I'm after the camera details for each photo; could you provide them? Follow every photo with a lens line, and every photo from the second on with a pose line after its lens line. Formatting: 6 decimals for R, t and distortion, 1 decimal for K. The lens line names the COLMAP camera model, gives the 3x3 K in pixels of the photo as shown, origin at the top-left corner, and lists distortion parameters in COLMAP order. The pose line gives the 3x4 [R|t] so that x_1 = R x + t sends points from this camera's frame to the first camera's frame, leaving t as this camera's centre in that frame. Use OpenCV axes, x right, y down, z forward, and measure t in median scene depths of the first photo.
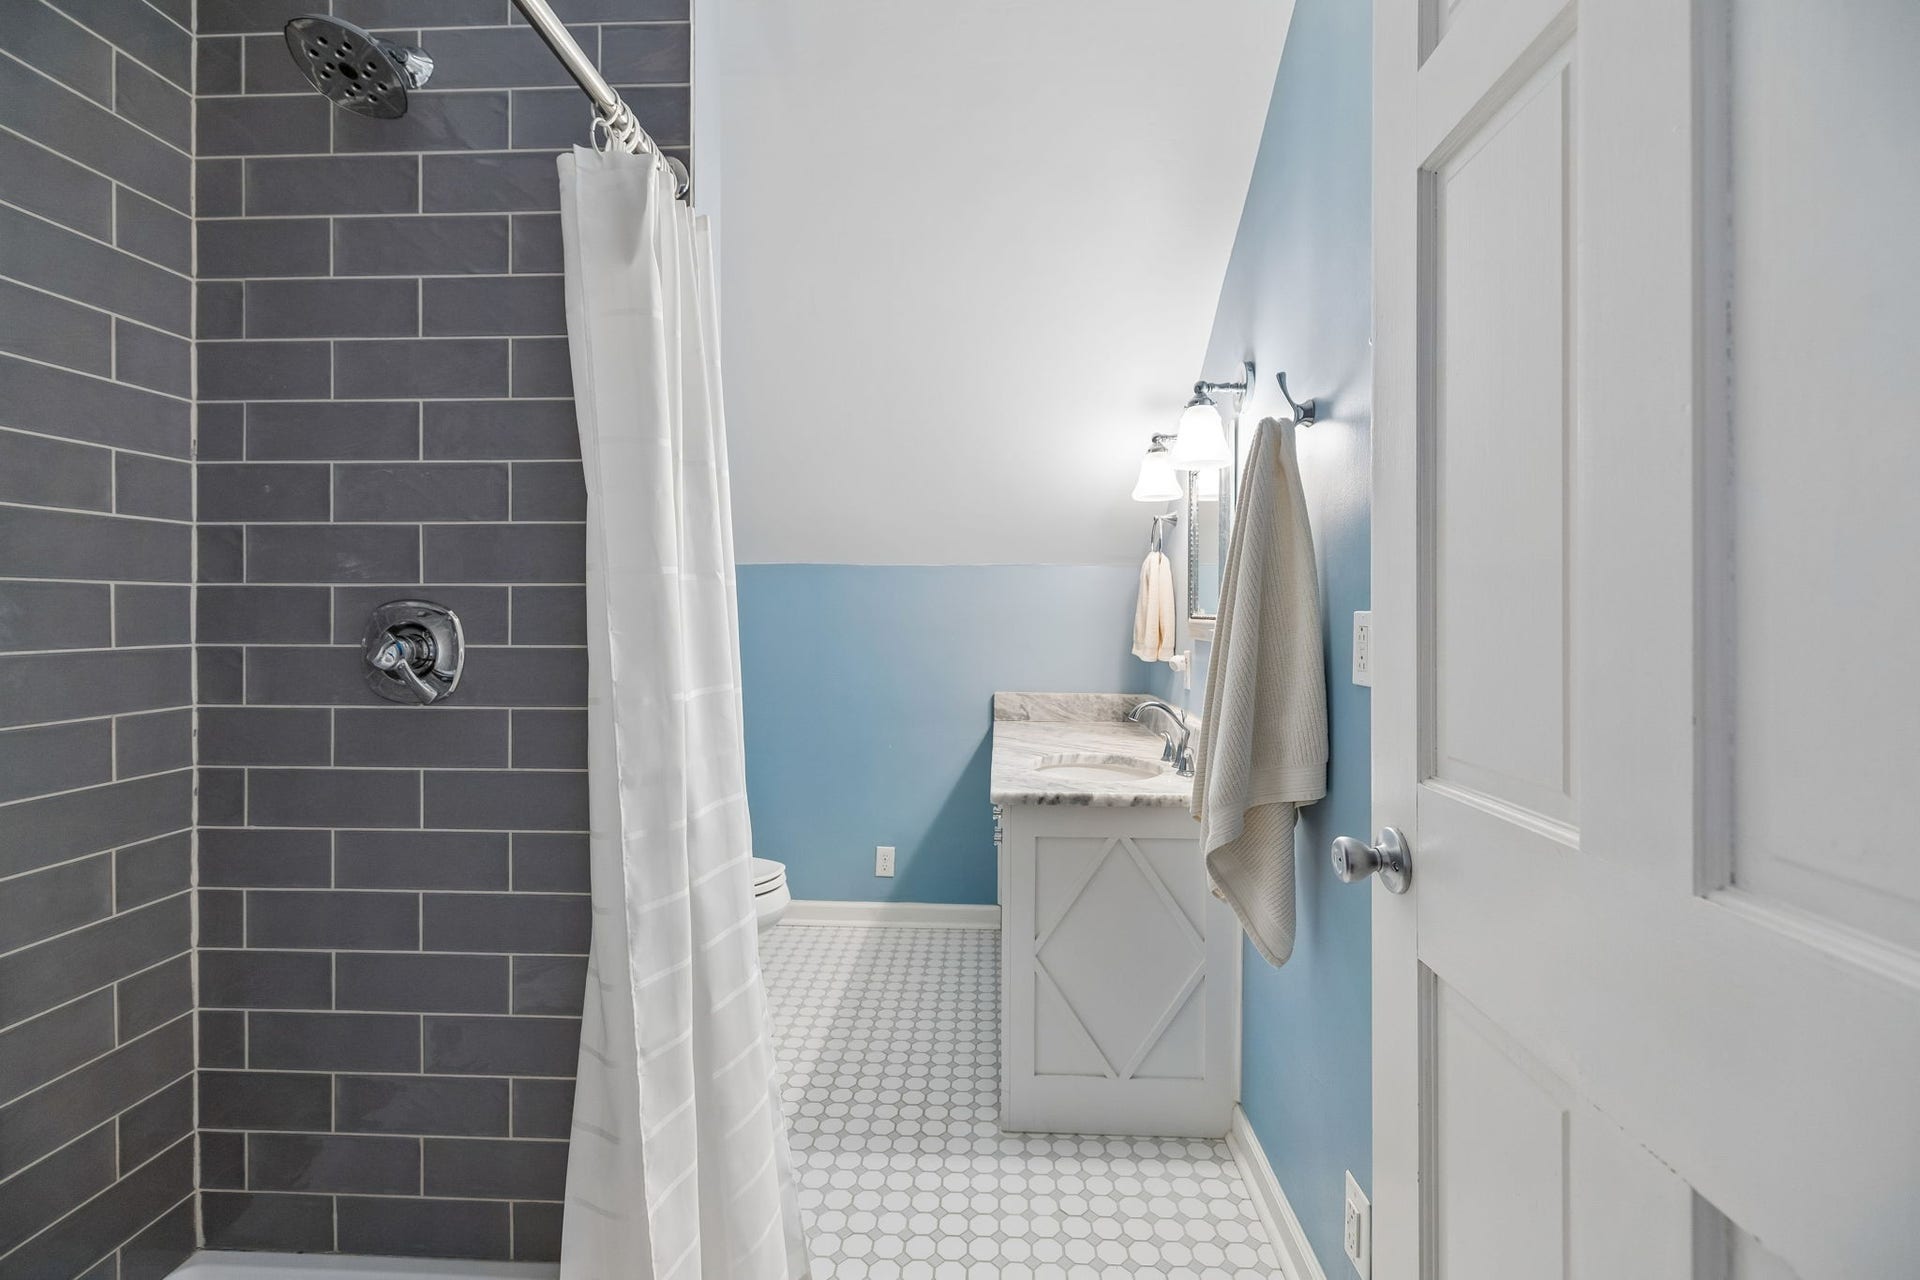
lens RADIAL K [[842.0, 0, 948.1], [0, 842.0, 621.3], [0, 0, 1]] dist [0.013729, -0.001079]
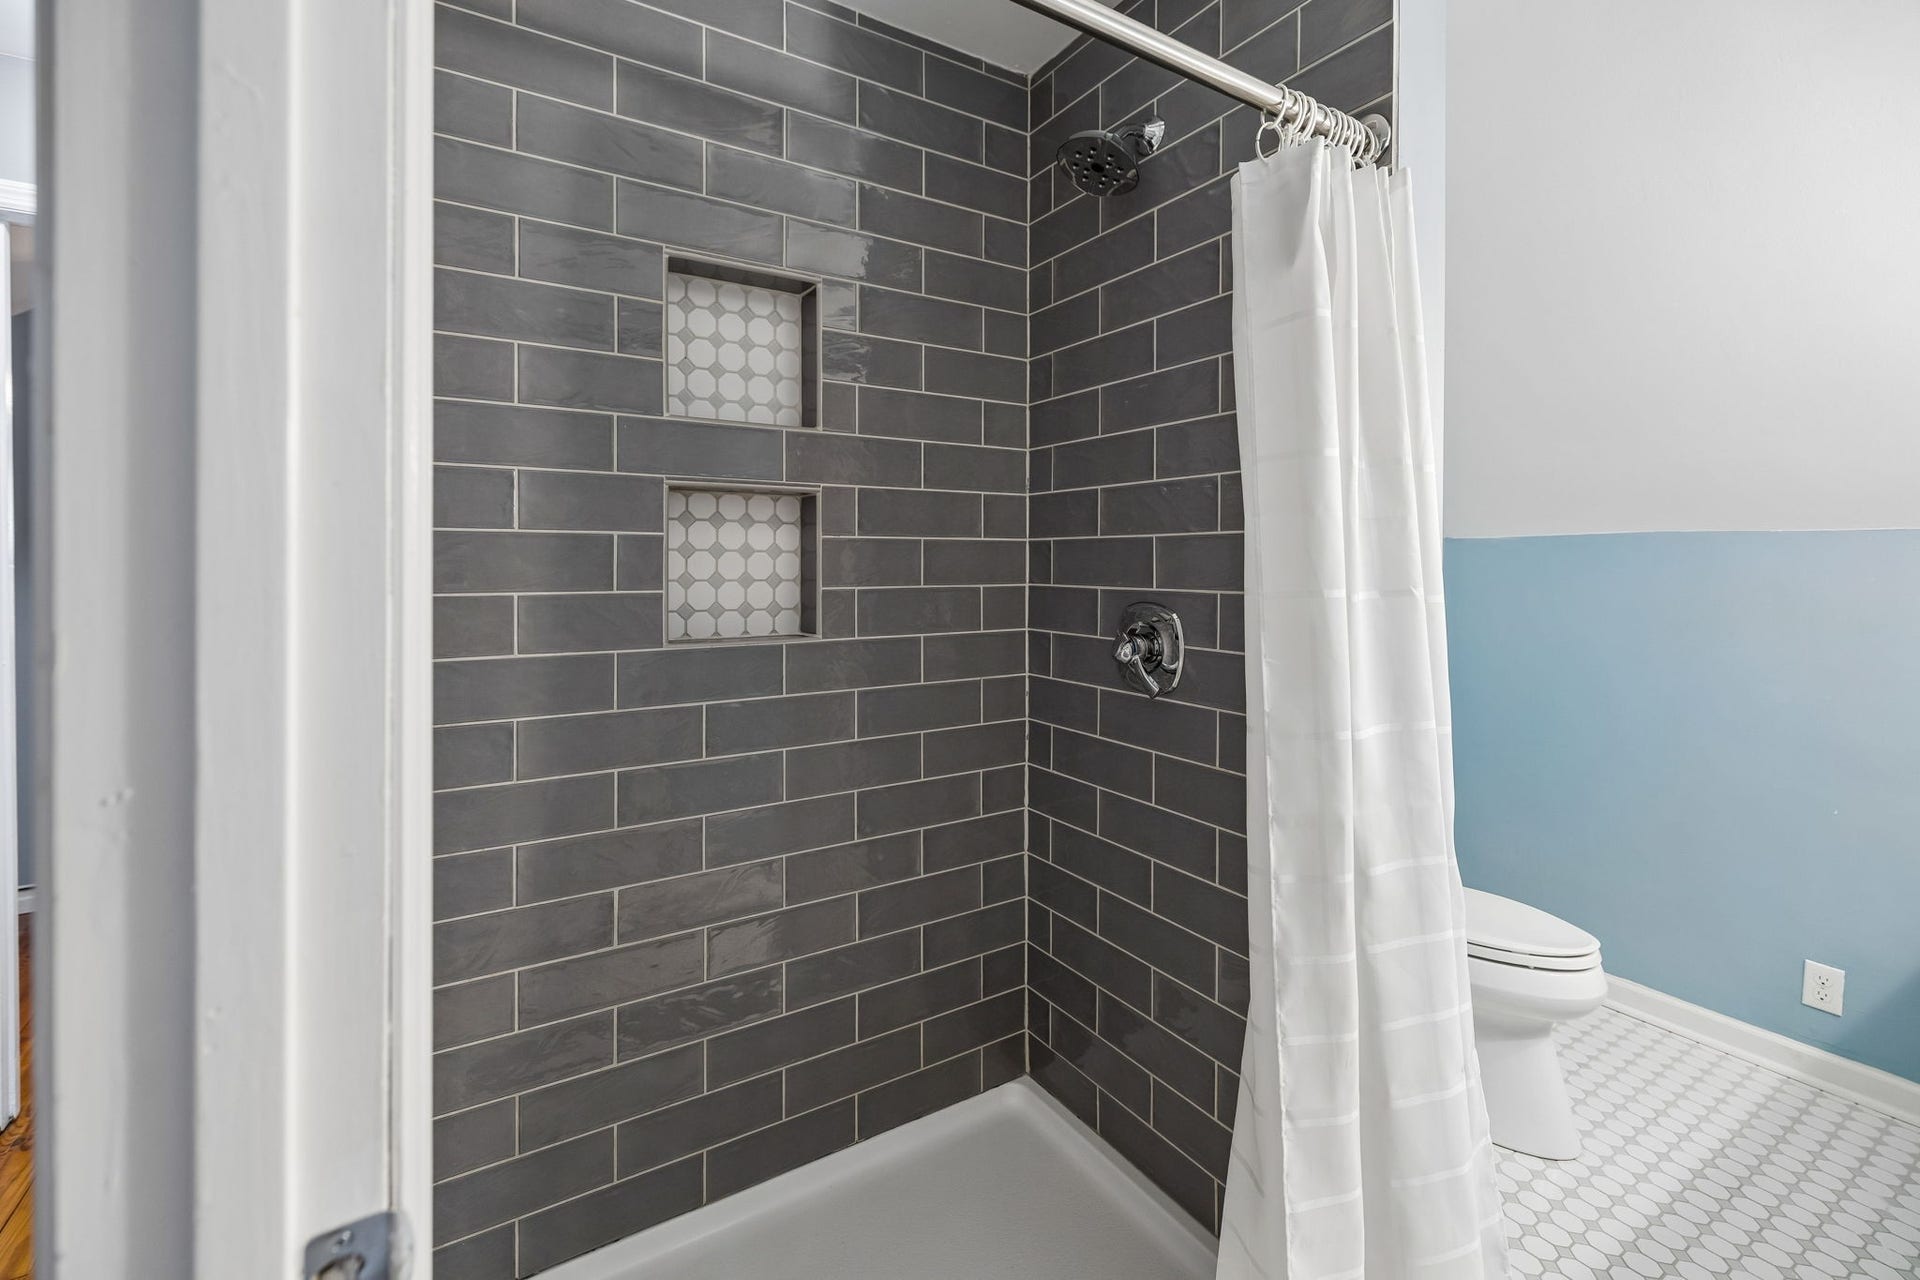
lens RADIAL K [[842.0, 0, 937.6], [0, 842.0, 574.5], [0, 0, 1]] dist [0.013729, -0.001079]
pose [[0.567377, 0.009800, -0.823400, 0.146095], [-0.000204, 0.999931, 0.011761, -0.077802], [0.823458, -0.006505, 0.567340, 0.121684]]
